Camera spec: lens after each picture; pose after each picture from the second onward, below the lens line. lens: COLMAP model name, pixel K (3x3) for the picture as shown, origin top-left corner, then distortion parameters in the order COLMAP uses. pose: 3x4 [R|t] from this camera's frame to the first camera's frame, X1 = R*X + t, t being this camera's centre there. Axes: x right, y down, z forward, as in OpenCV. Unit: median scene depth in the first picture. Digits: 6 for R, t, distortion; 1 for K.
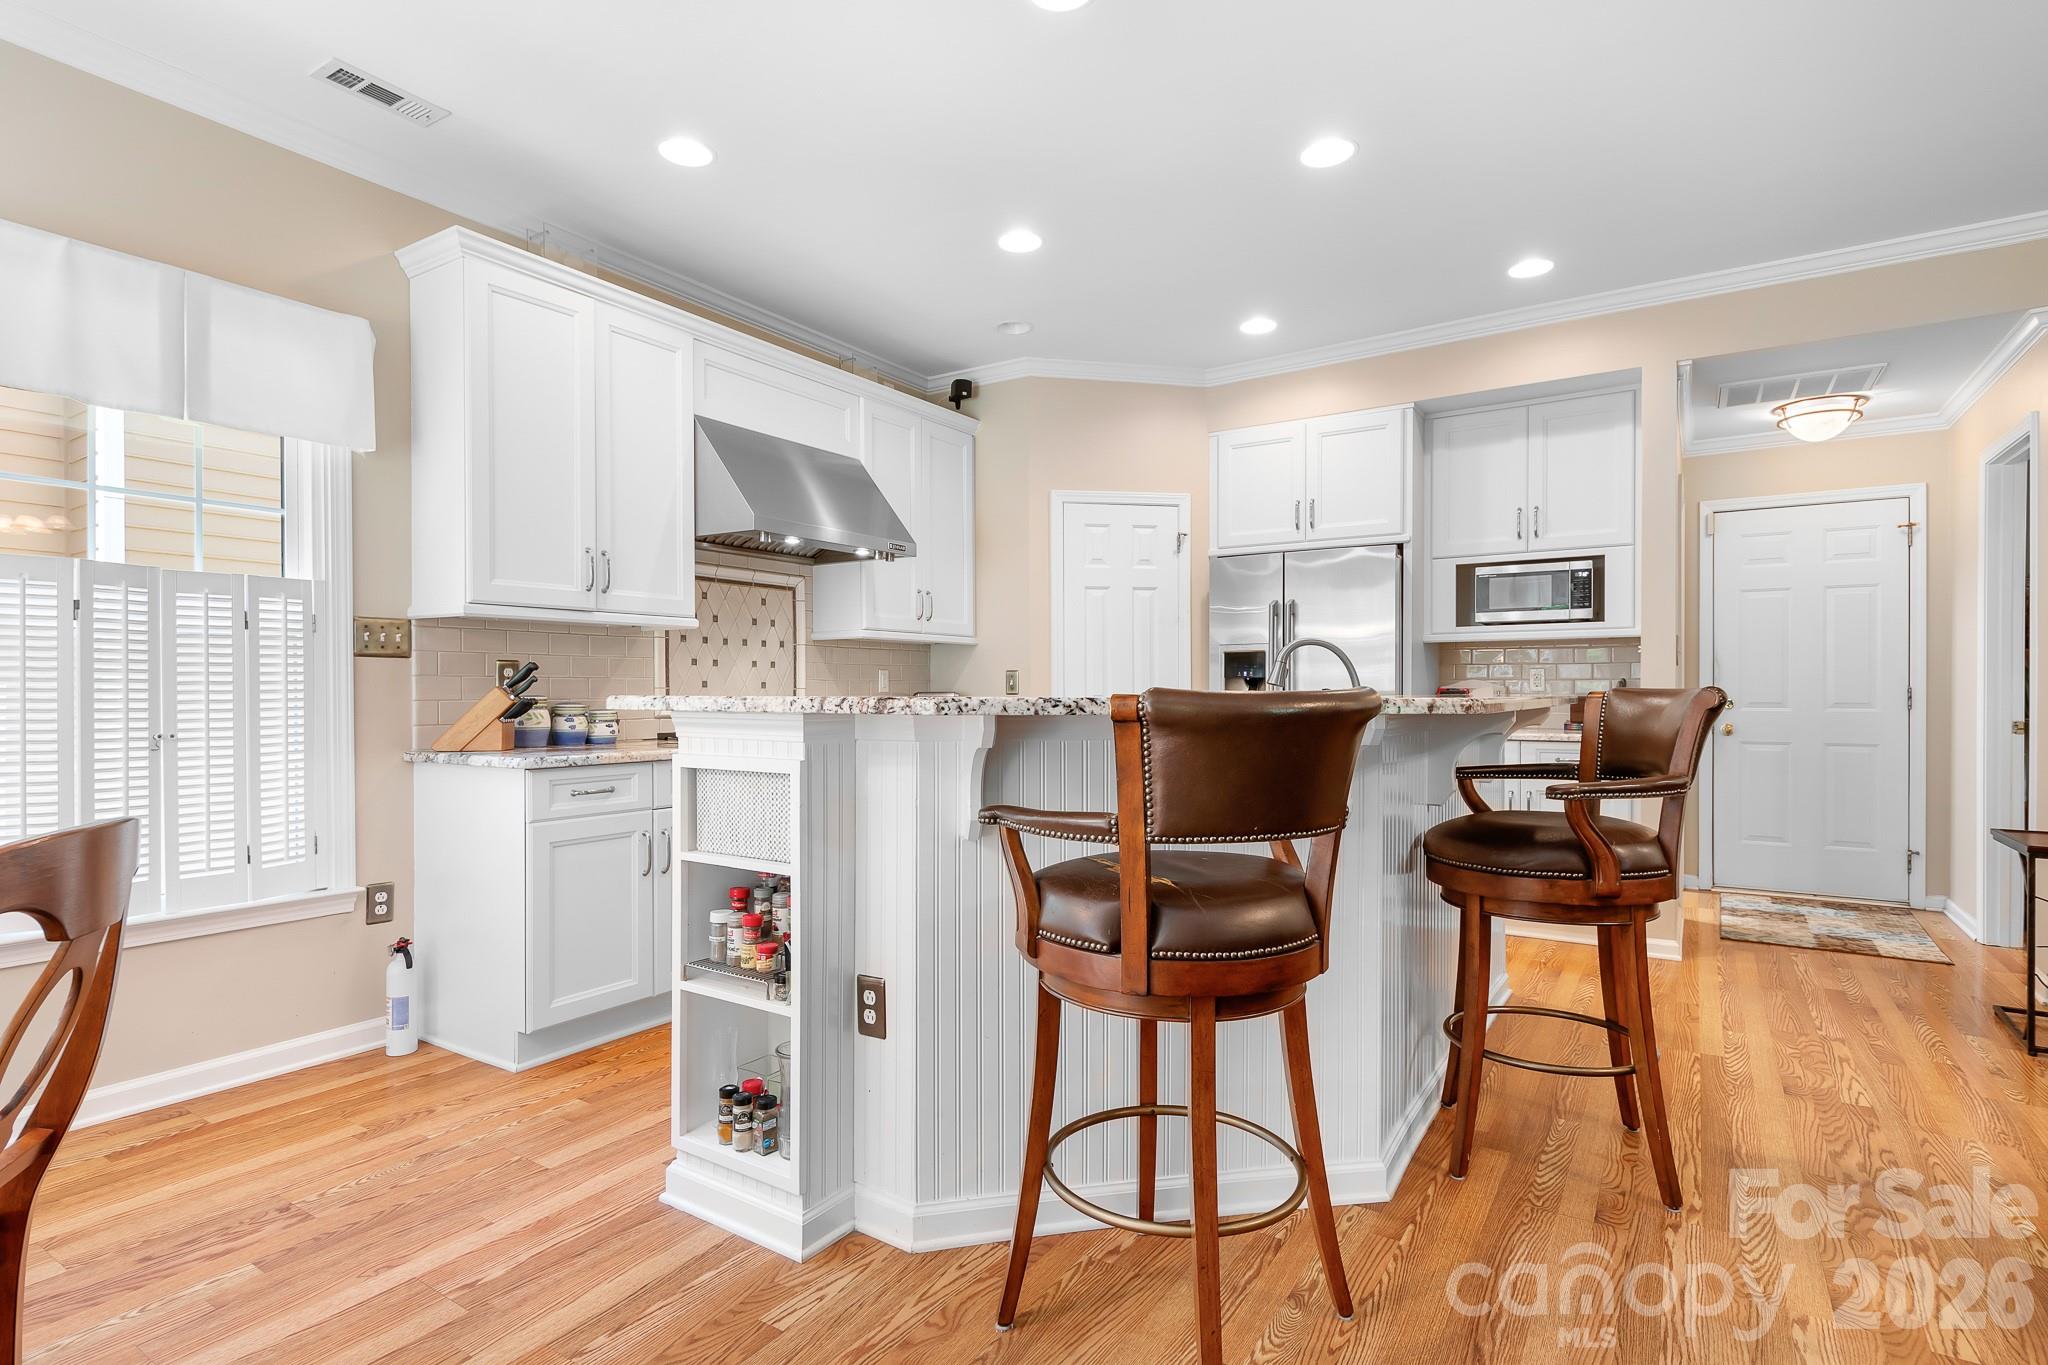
lens RADIAL K [[1024.2, 0, 1029.7], [0, 1024.2, 691.6], [0, 0, 1]] dist [0.009100, -0.001700]
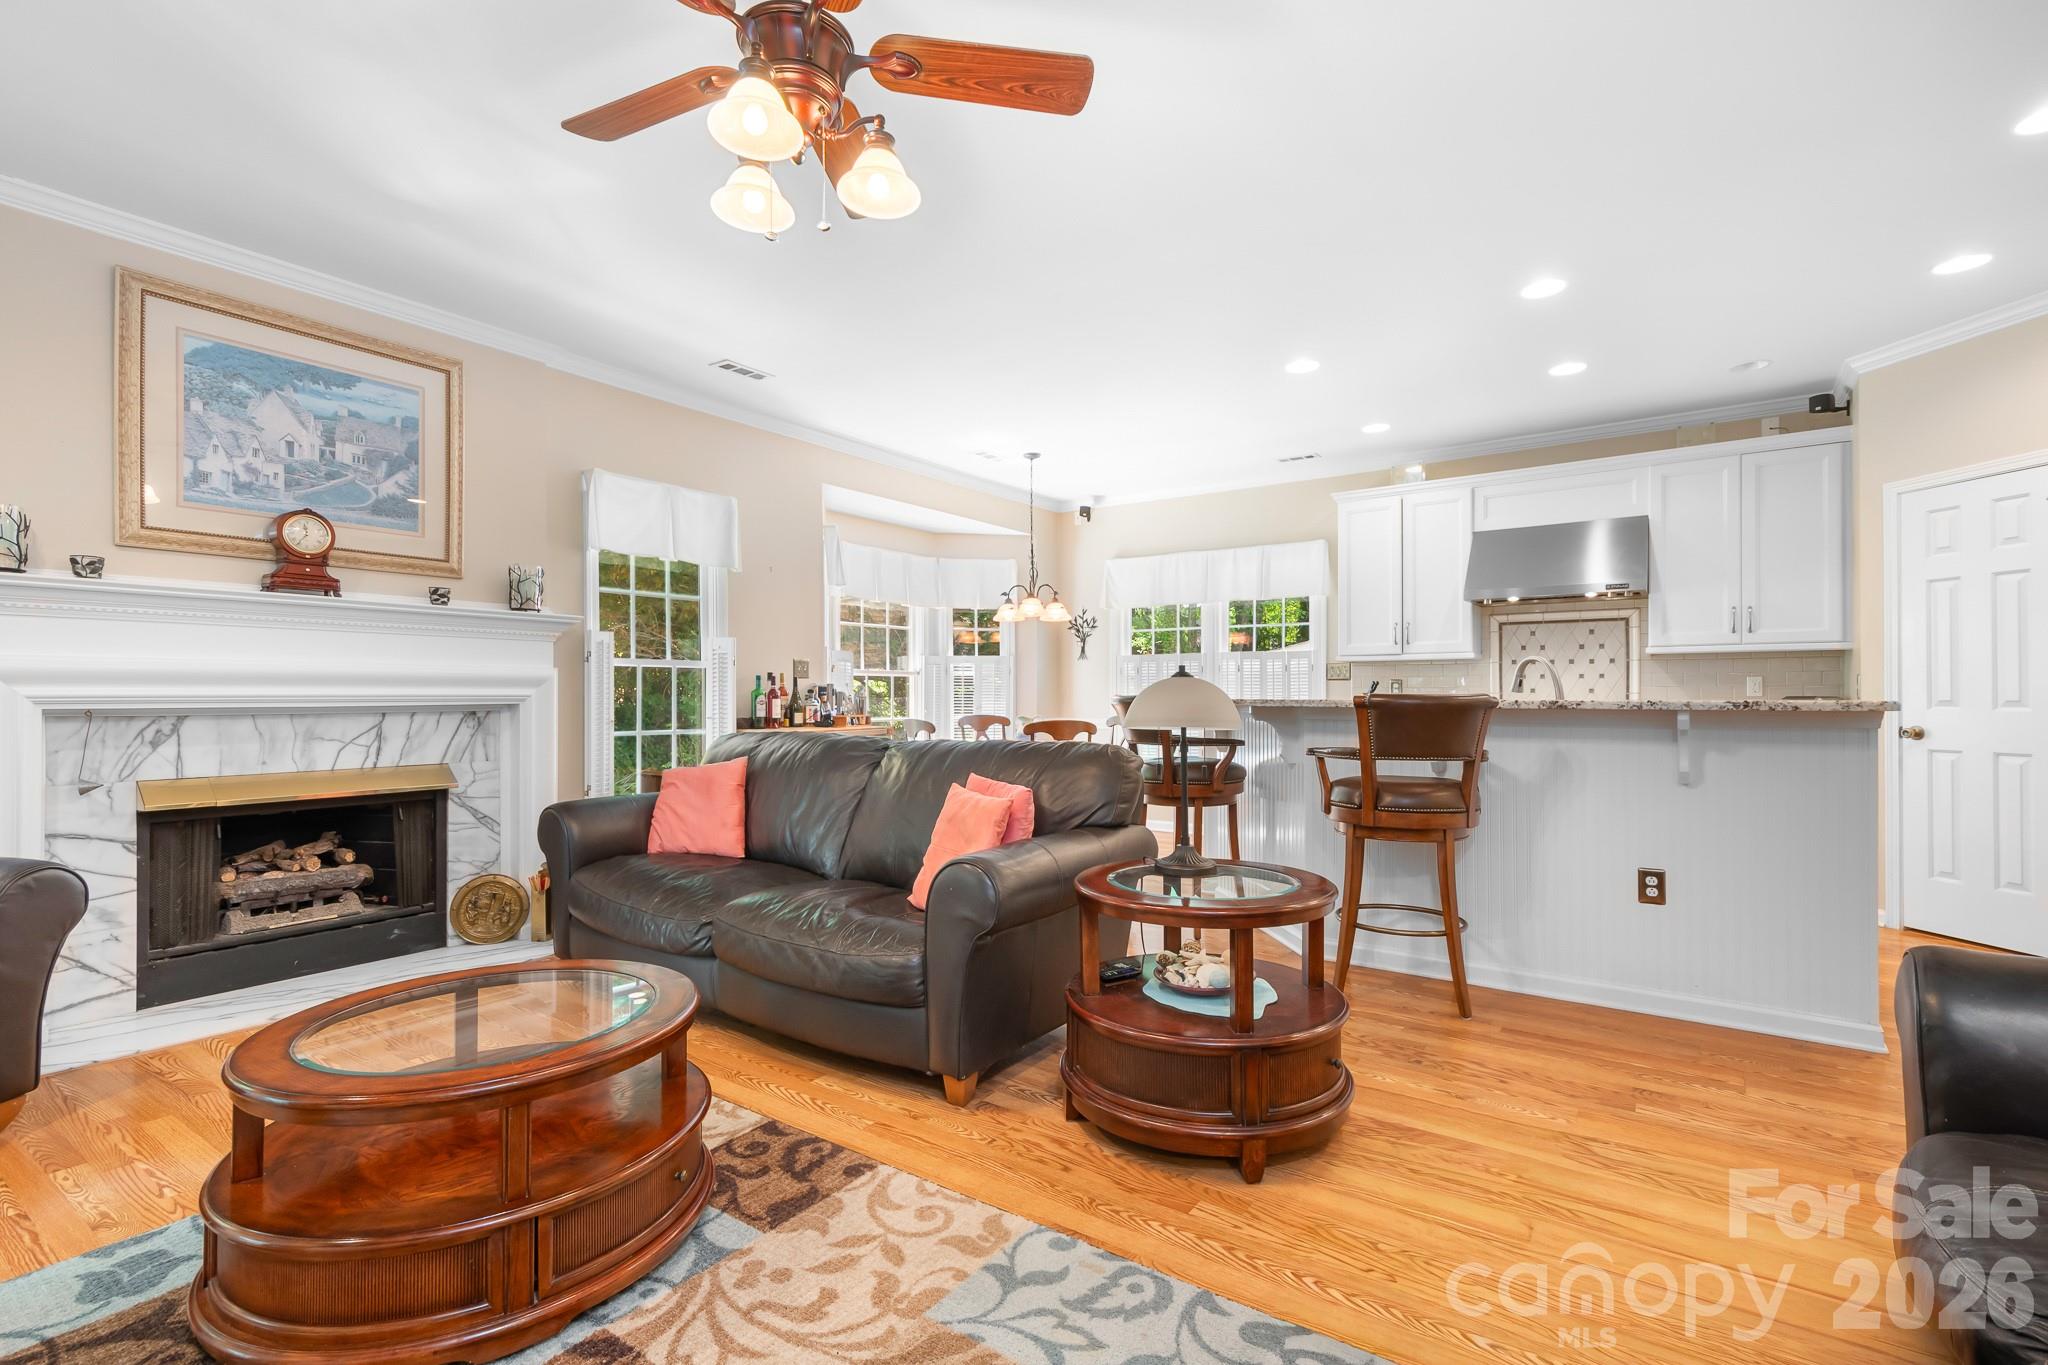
lens RADIAL K [[939.8, 0, 1024.5], [0, 939.8, 689.2], [0, 0, 1]] dist [0.017395, -0.001660]
pose [[-0.035901, -0.004862, -0.999344, 1.342614], [0.000460, 0.999988, -0.004881, -0.003127], [0.999355, -0.000635, -0.035898, 0.331866]]
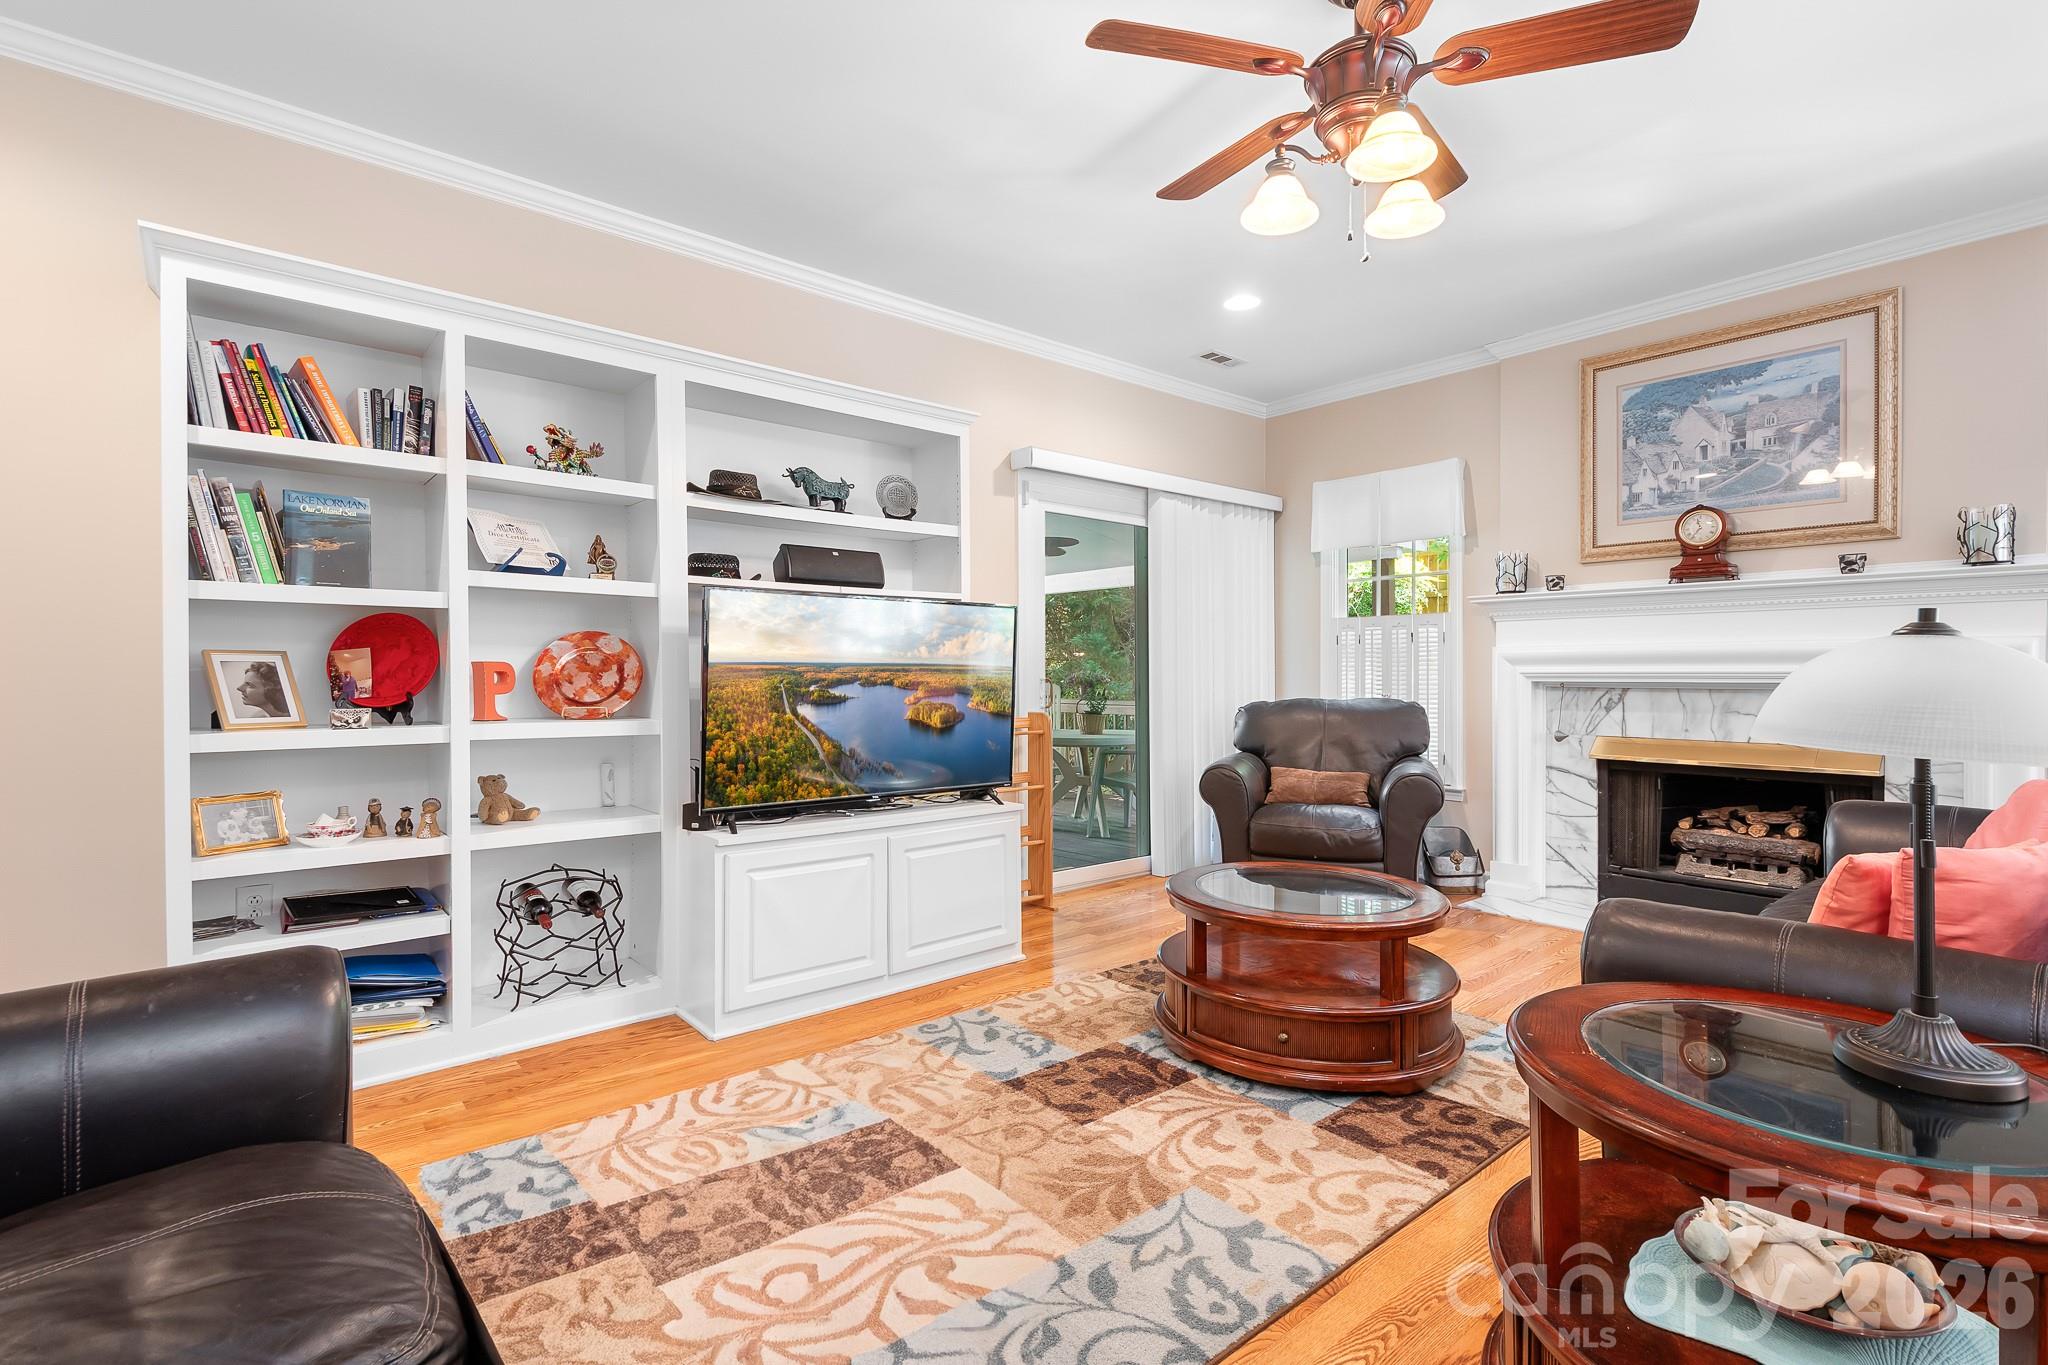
lens RADIAL K [[939.8, 0, 1032.0], [0, 939.8, 680.0], [0, 0, 1]] dist [0.017395, -0.001660]
pose [[-0.958934, -0.001334, 0.283628, 0.814677], [0.001793, 0.999940, 0.010765, -0.006132], [-0.283625, 0.010831, -0.958874, 0.827289]]
